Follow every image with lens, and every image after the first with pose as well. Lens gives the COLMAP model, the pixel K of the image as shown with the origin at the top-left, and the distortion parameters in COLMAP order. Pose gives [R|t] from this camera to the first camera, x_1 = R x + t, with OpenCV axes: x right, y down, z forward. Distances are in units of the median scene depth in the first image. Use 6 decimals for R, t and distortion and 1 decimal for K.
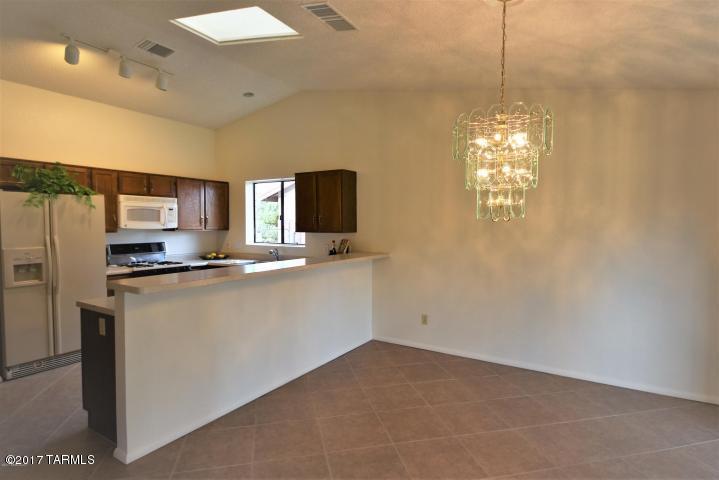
lens RADIAL K [[391.0, 0, 359.5], [0, 391.0, 240.0], [0, 0, 1]] dist [0.006648, 0.000567]
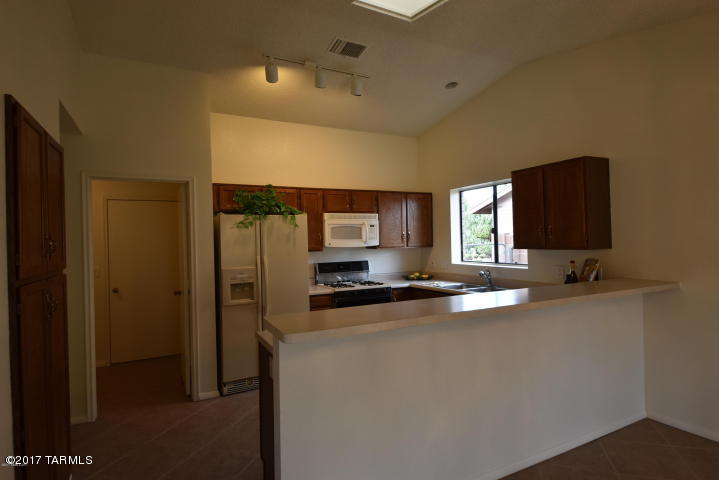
lens RADIAL K [[391.0, 0, 359.5], [0, 391.0, 240.0], [0, 0, 1]] dist [0.006648, 0.000567]
pose [[0.861011, -0.022020, -0.508110, -0.036269], [0.003192, 0.999277, -0.037897, -0.010075], [0.508577, 0.031008, 0.860458, 0.200878]]
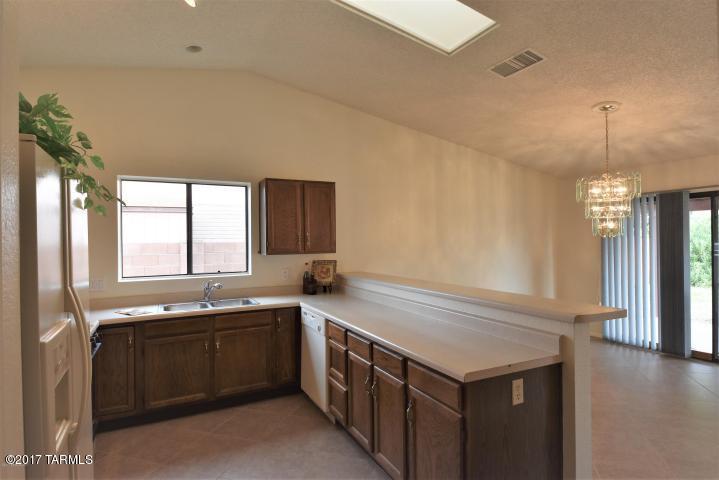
lens RADIAL K [[396.3, 0, 359.5], [0, 396.3, 240.0], [0, 0, 1]] dist [0.001660, 0.000129]
pose [[0.504655, -0.015002, 0.863191, -0.751398], [0.051618, 0.998585, -0.012823, -0.030936], [-0.861777, 0.051027, 0.504715, 0.463012]]
